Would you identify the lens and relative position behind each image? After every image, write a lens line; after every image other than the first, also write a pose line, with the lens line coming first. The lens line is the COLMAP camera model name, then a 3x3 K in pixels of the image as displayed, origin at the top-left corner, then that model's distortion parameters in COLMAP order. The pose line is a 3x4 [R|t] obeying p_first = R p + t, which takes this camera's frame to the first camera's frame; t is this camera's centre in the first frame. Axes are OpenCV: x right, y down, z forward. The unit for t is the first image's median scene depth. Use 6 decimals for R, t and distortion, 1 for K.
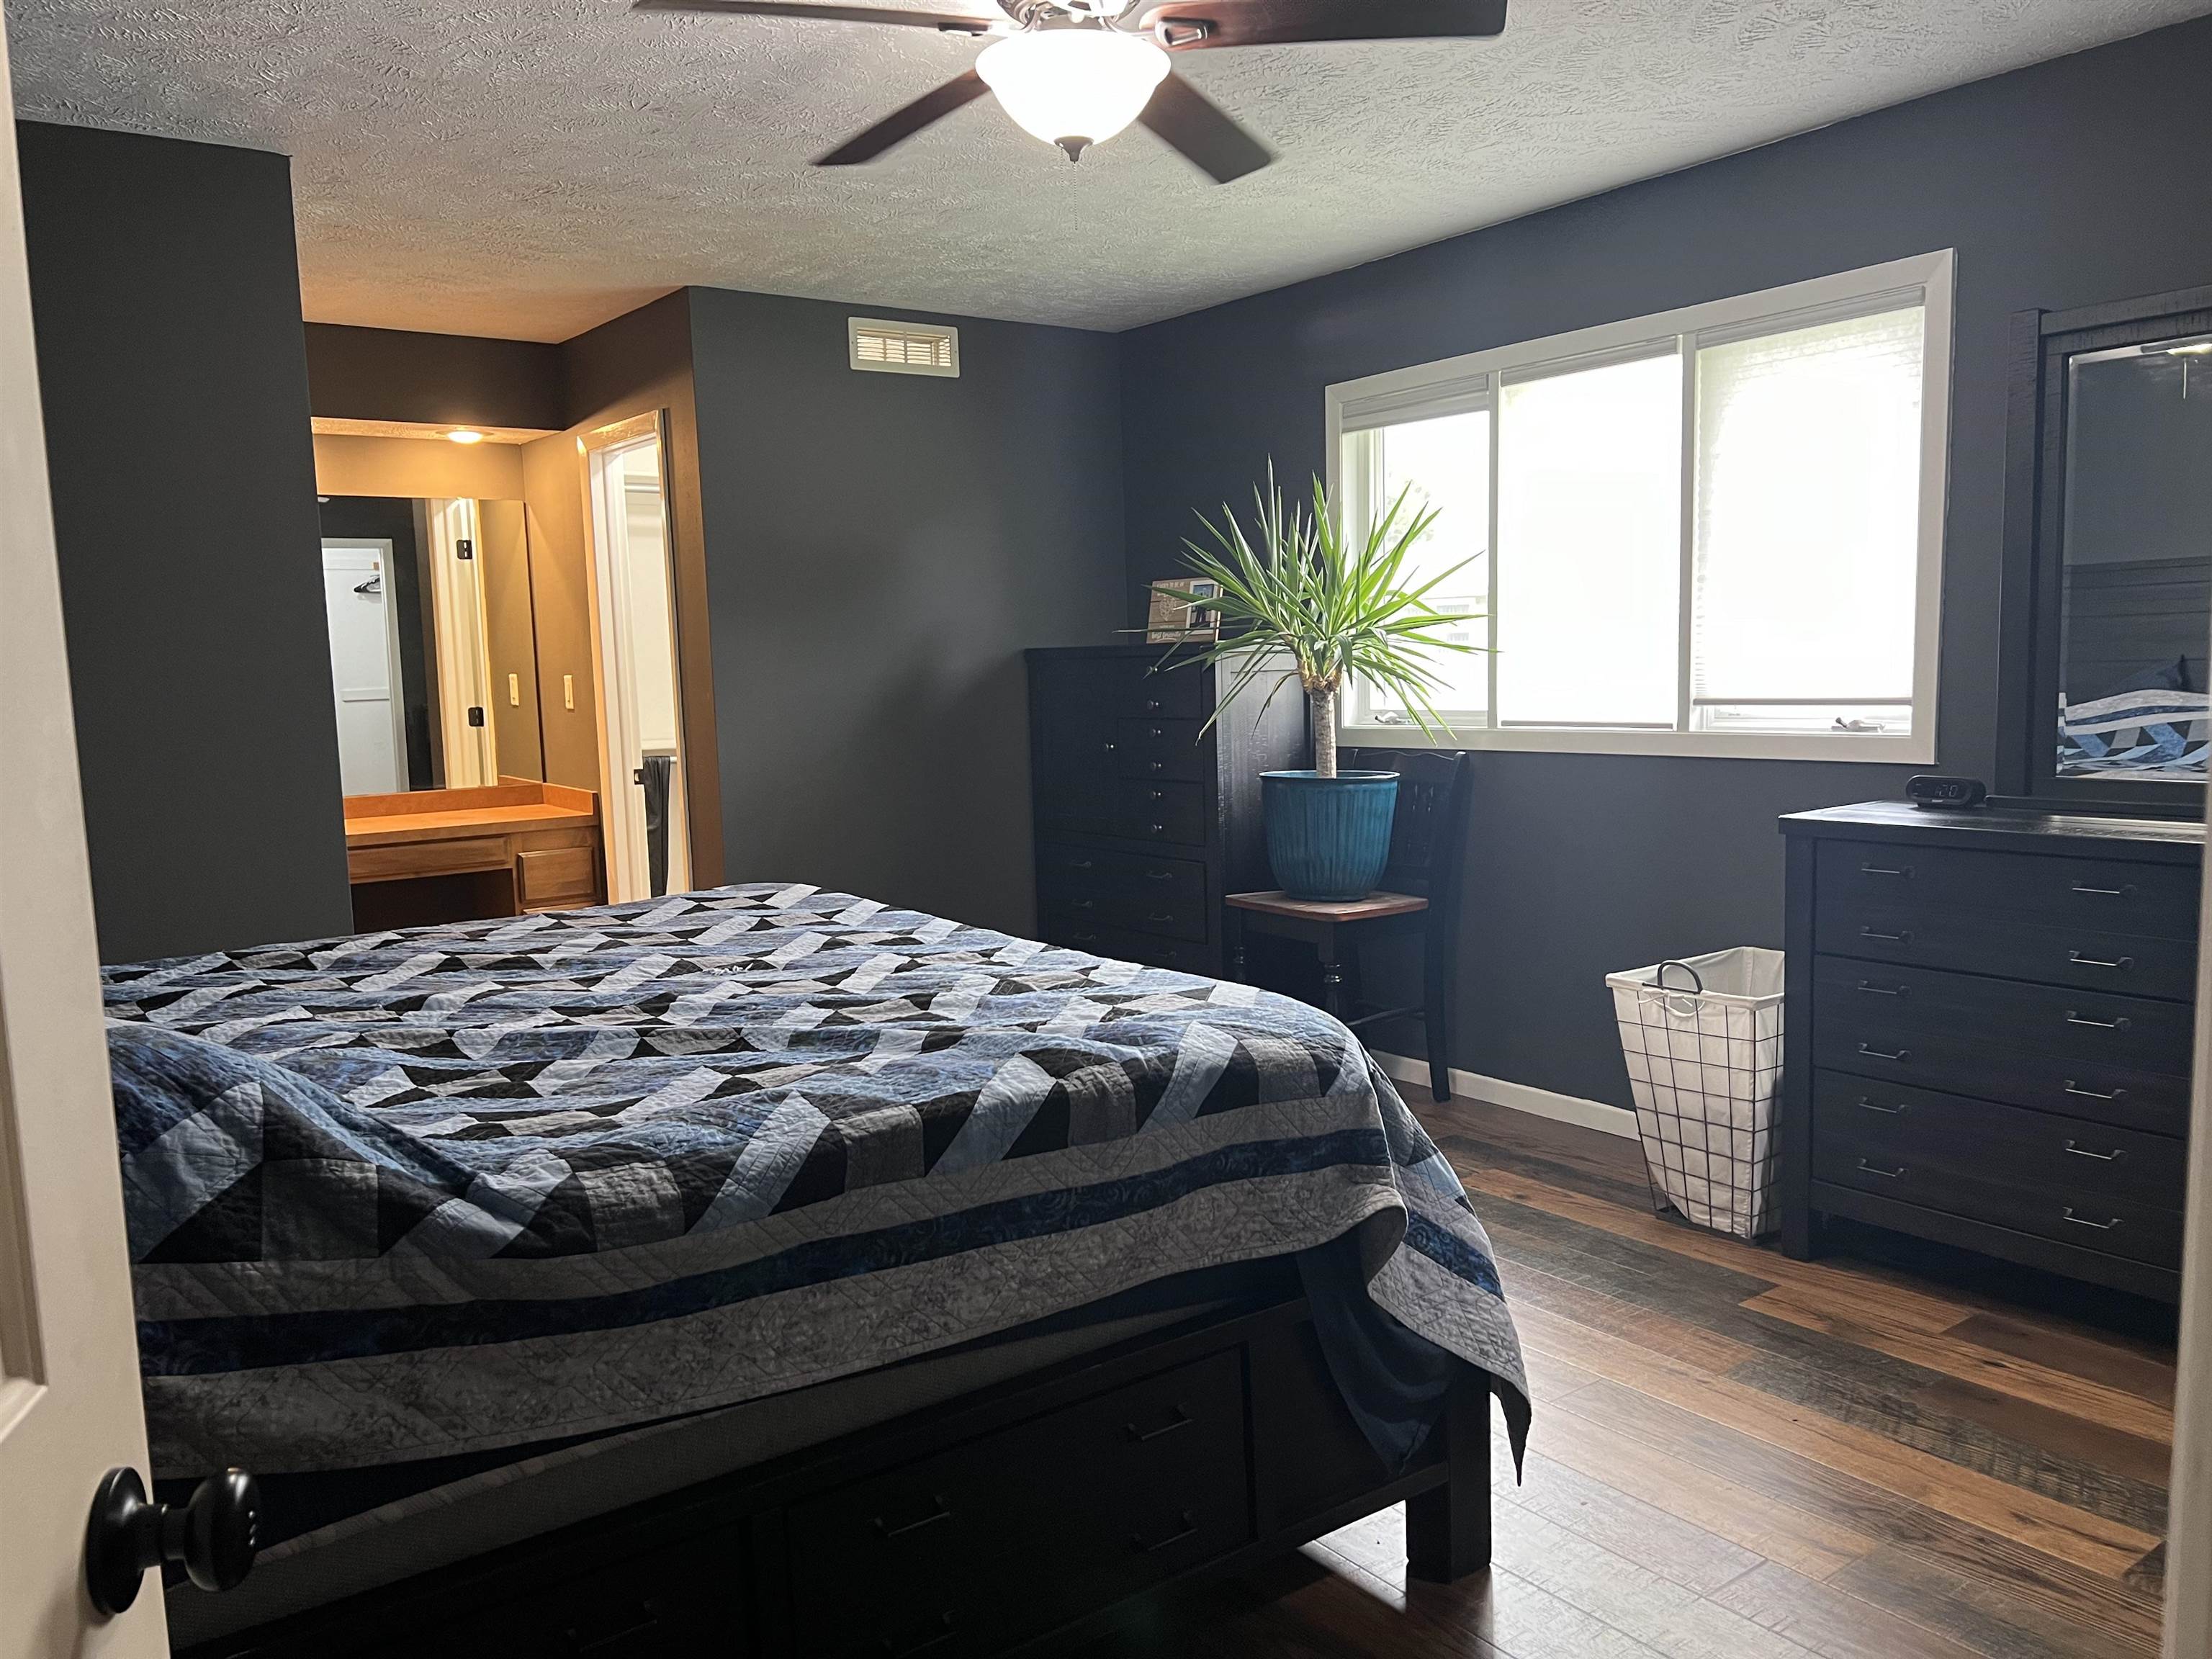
lens RADIAL K [[1630.5, 0, 1104.7], [0, 1630.5, 837.3], [0, 0, 1]] dist [0.070114, -0.000260]
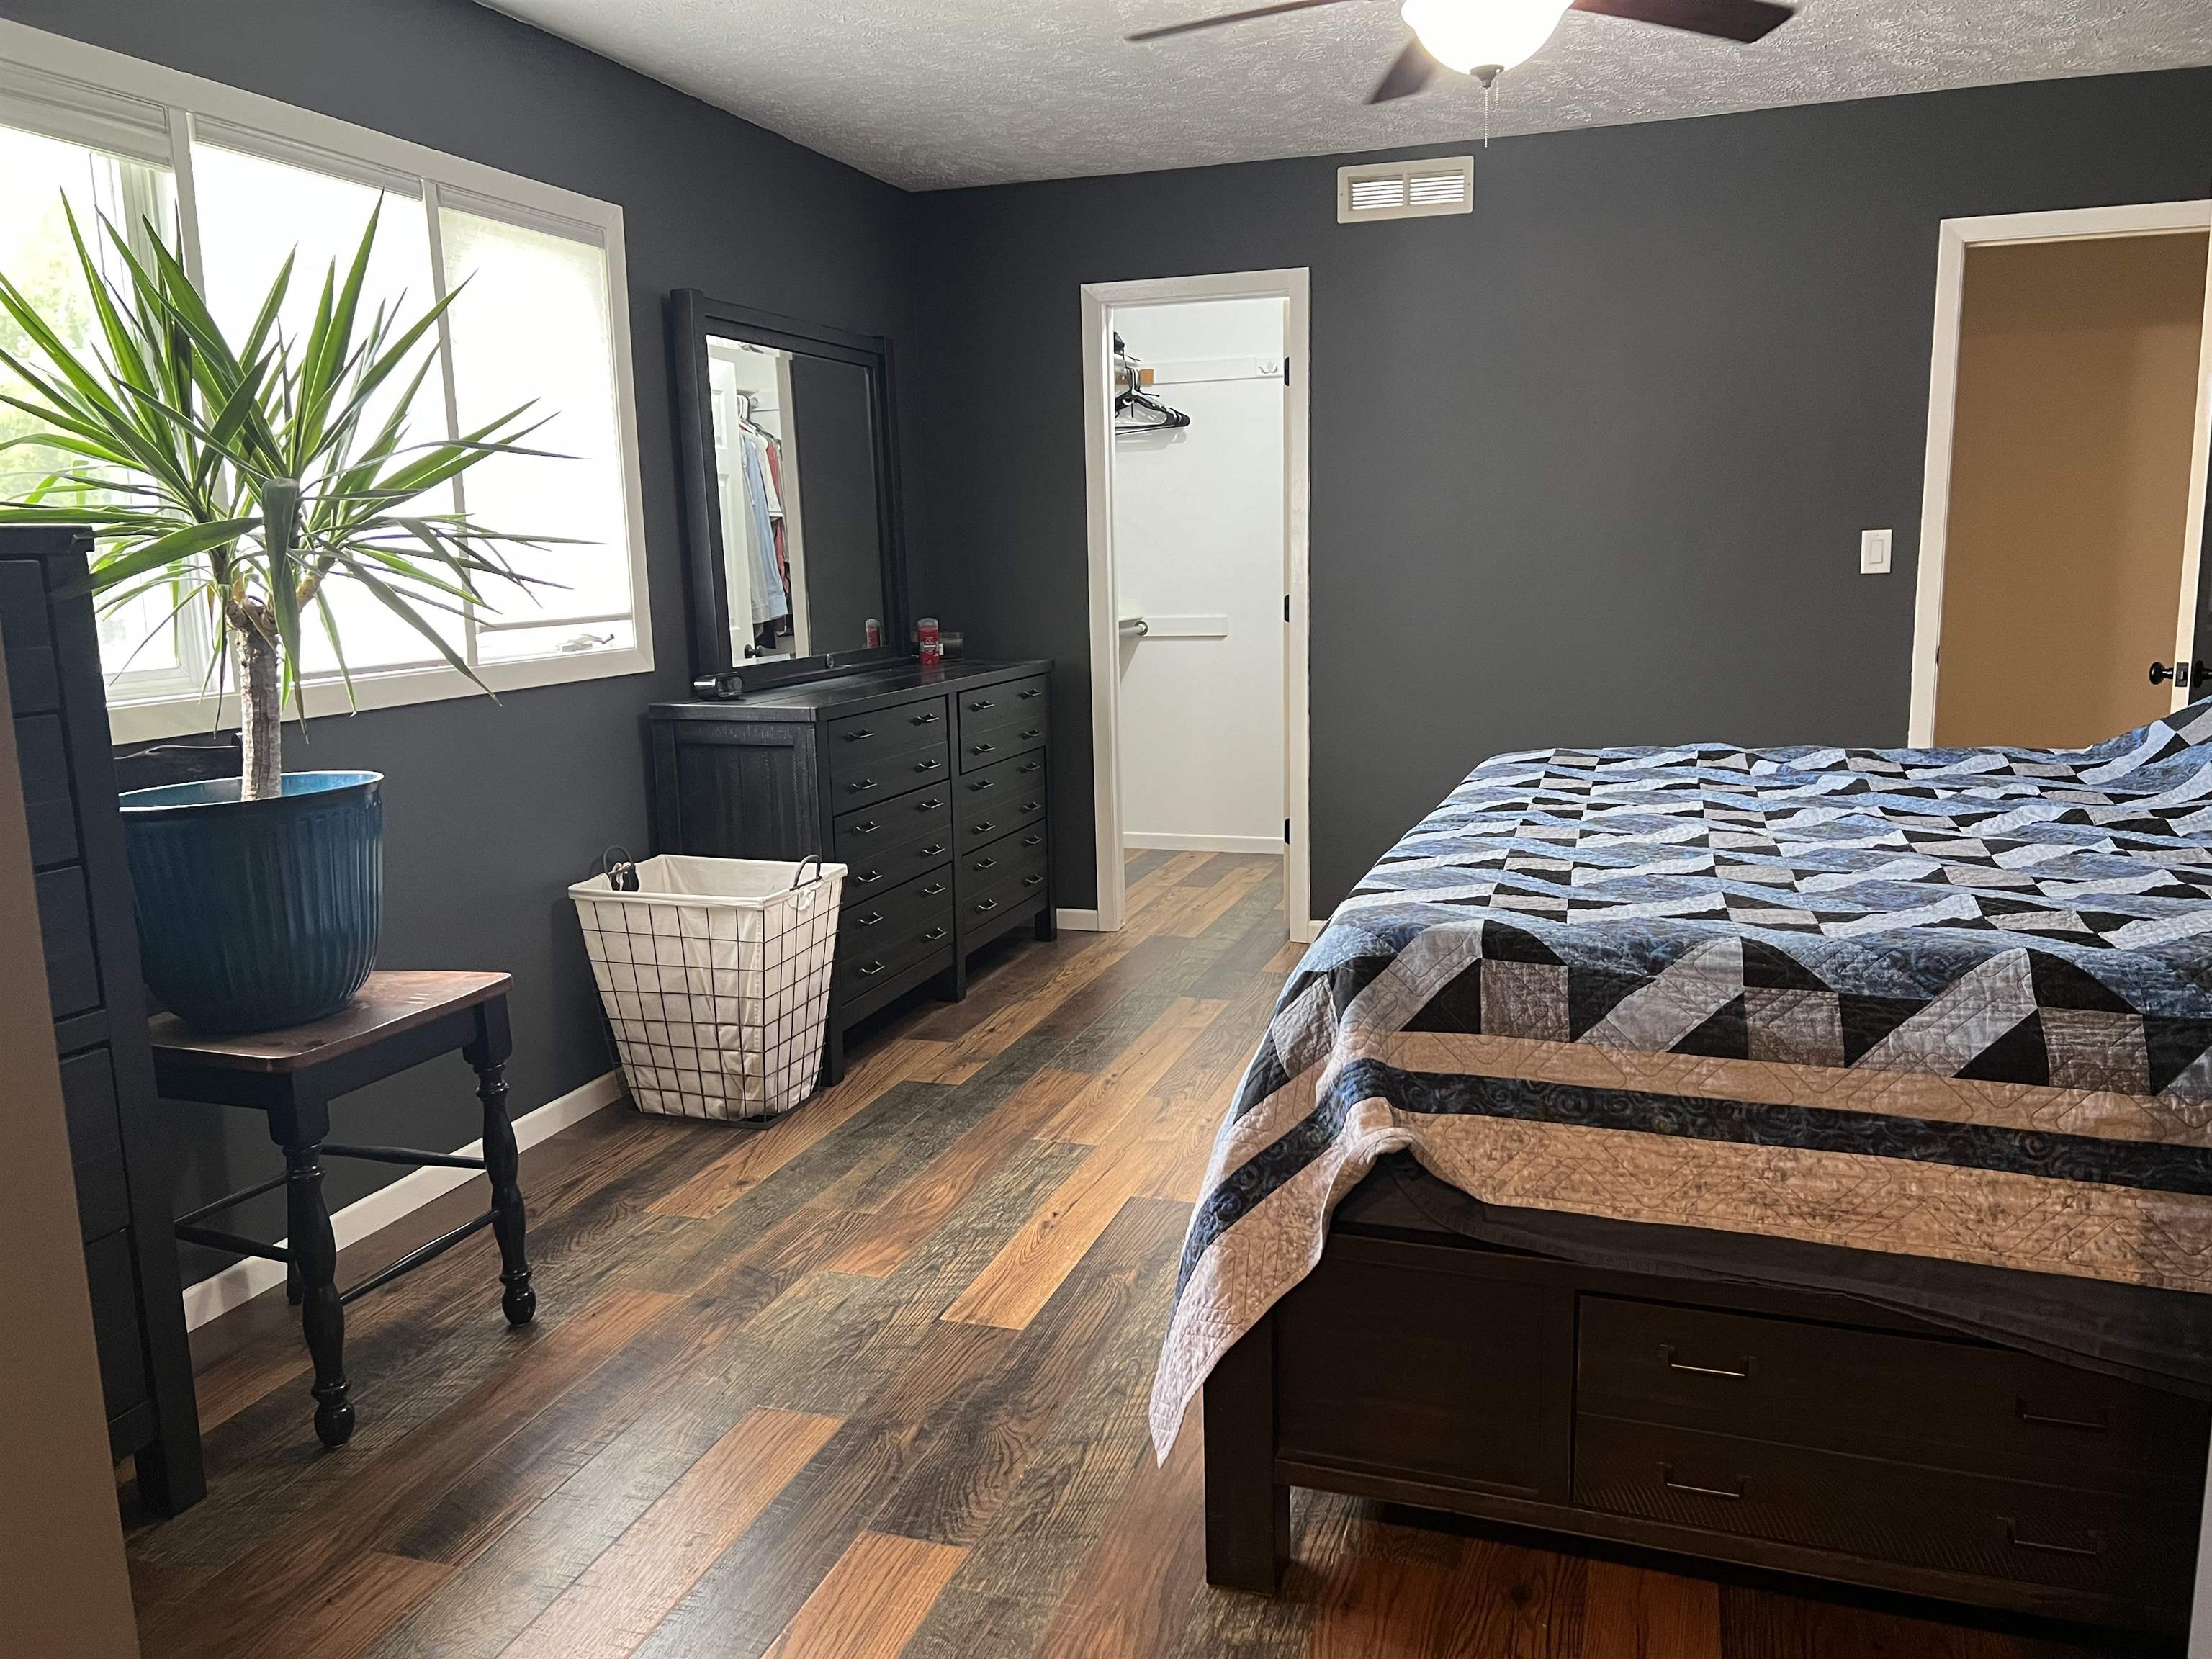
lens RADIAL K [[1674.4, 0, 1158.6], [0, 1674.4, 820.2], [0, 0, 1]] dist [0.094602, -0.095023]
pose [[-0.590183, -0.091984, 0.802012, -0.632915], [0.126713, 0.970616, 0.204567, -0.136495], [-0.797263, 0.222357, -0.561185, 1.388684]]
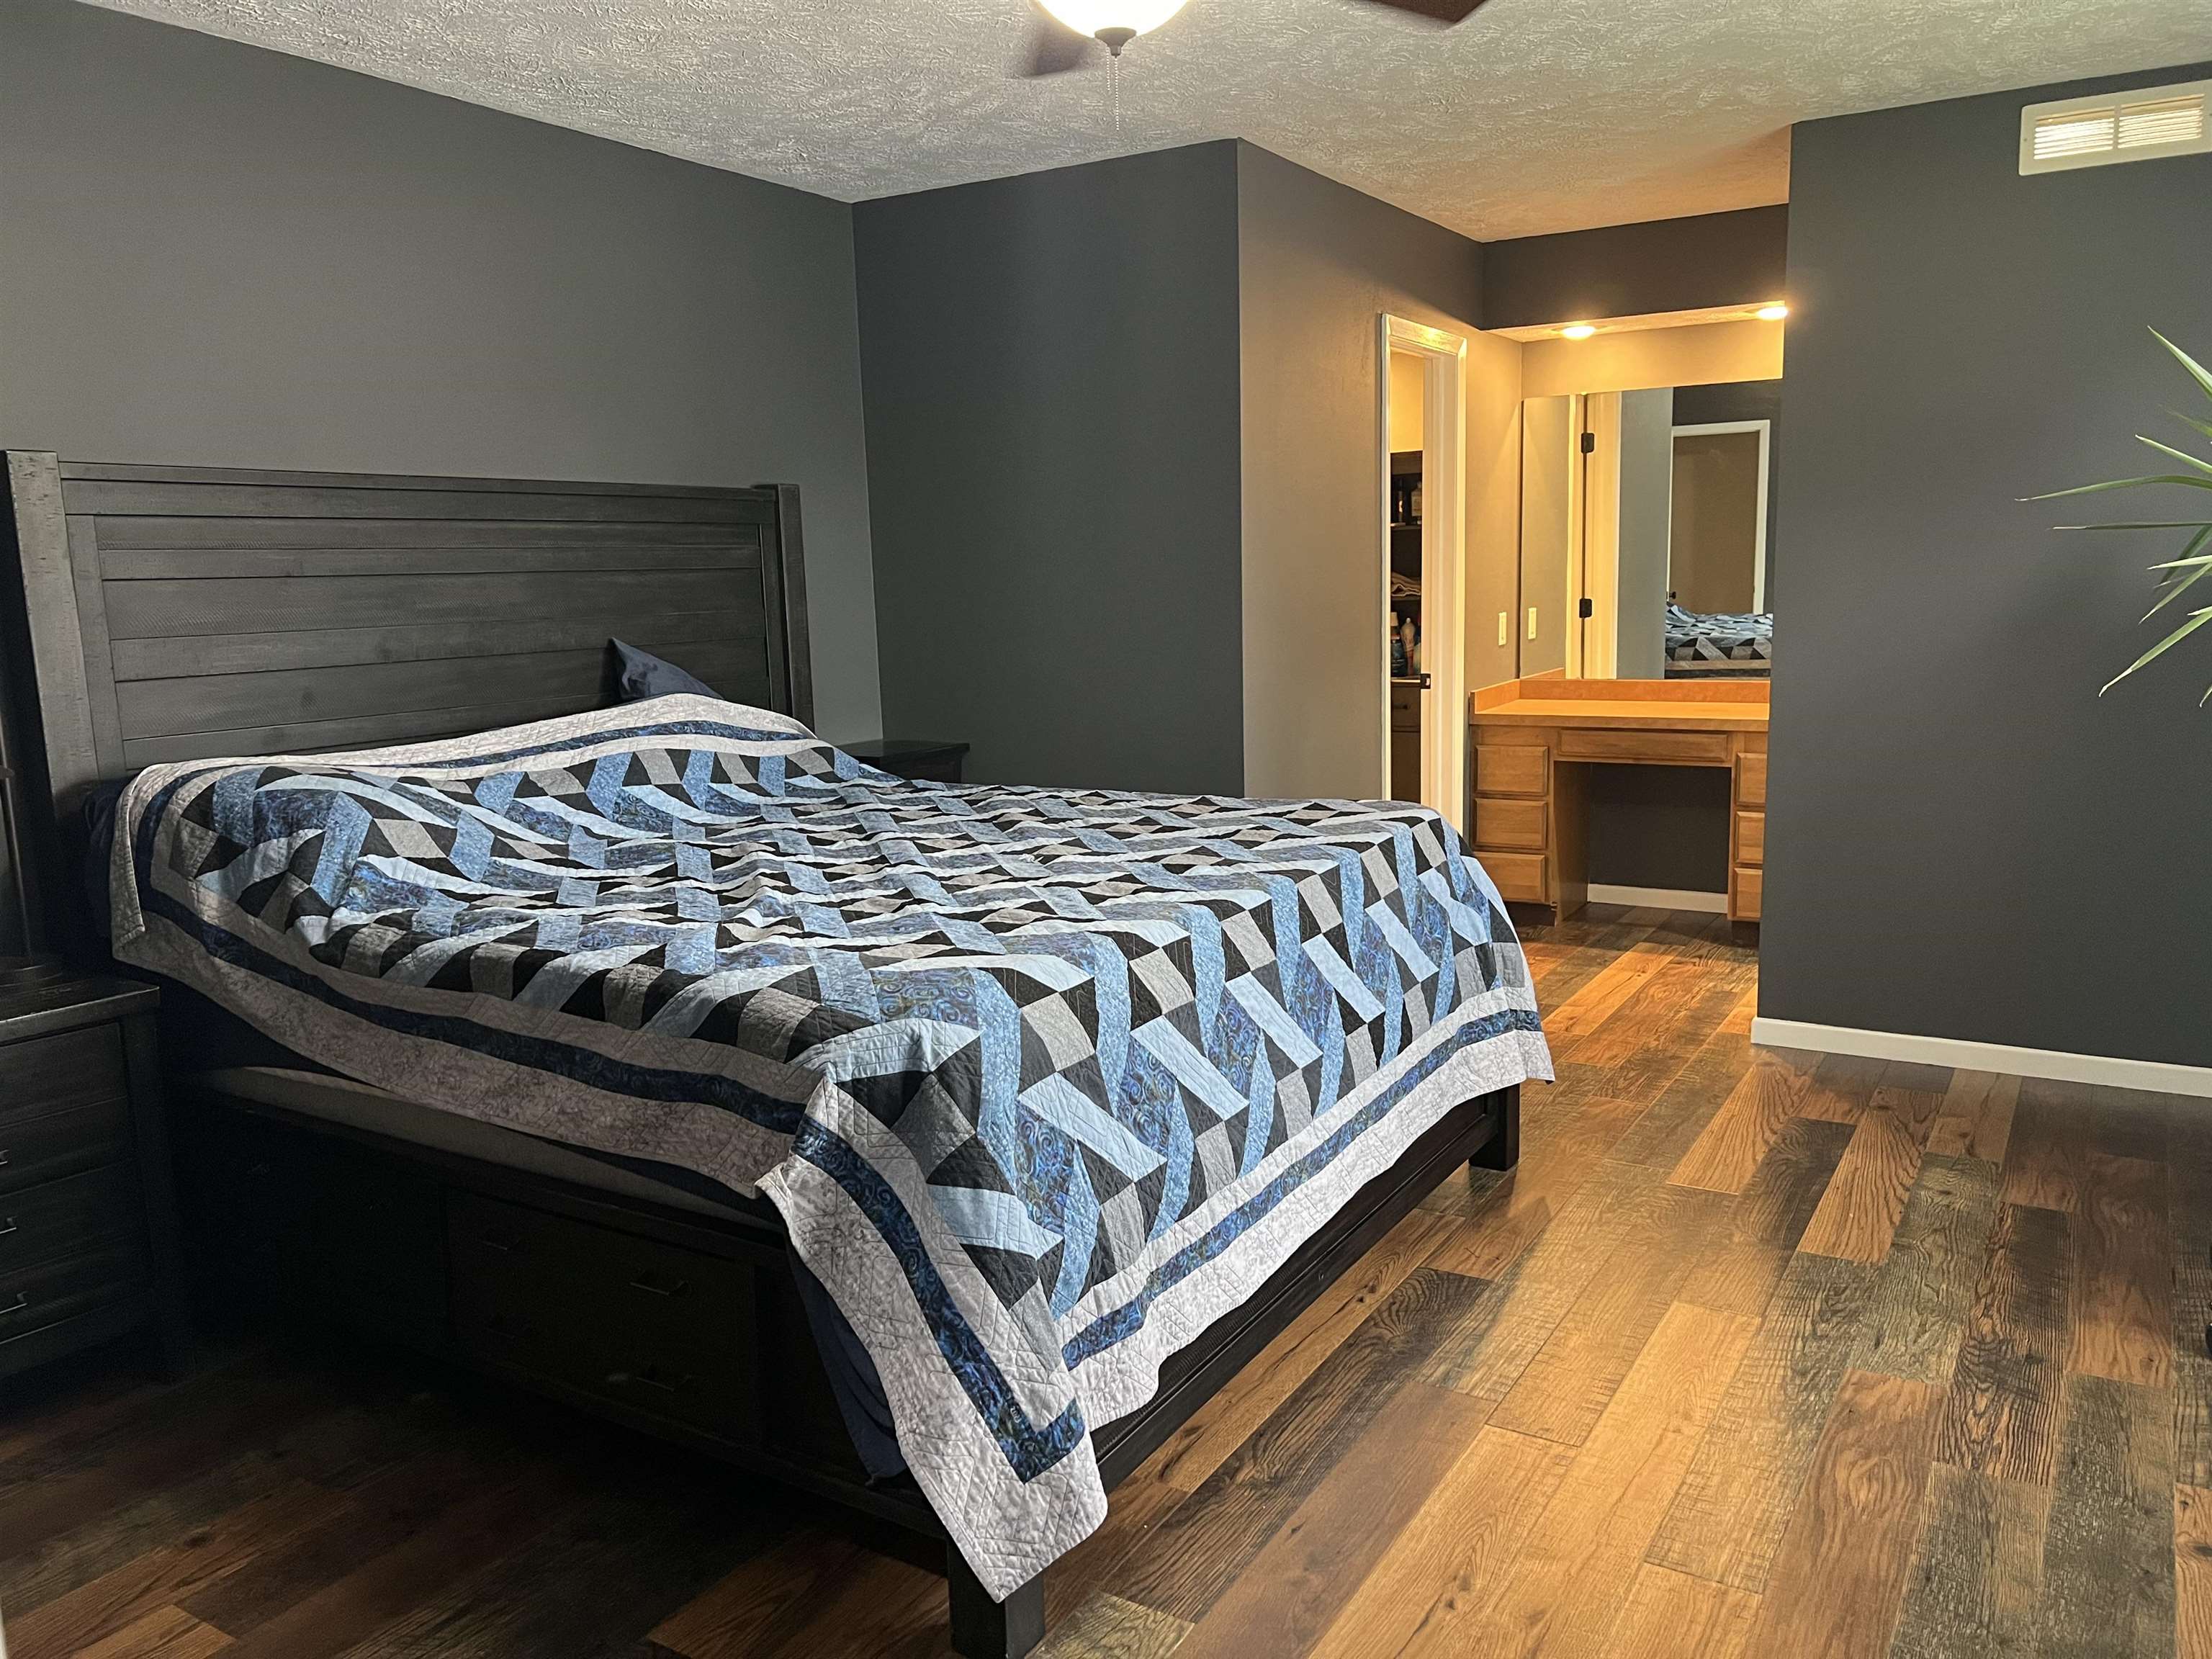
lens RADIAL K [[1674.4, 0, 1158.6], [0, 1674.4, 820.2], [0, 0, 1]] dist [0.094602, -0.095023]
pose [[0.391329, 0.160683, -0.906114, 0.653780], [-0.091913, 0.986539, 0.135250, -0.085238], [0.915649, 0.030356, 0.400830, 0.458815]]
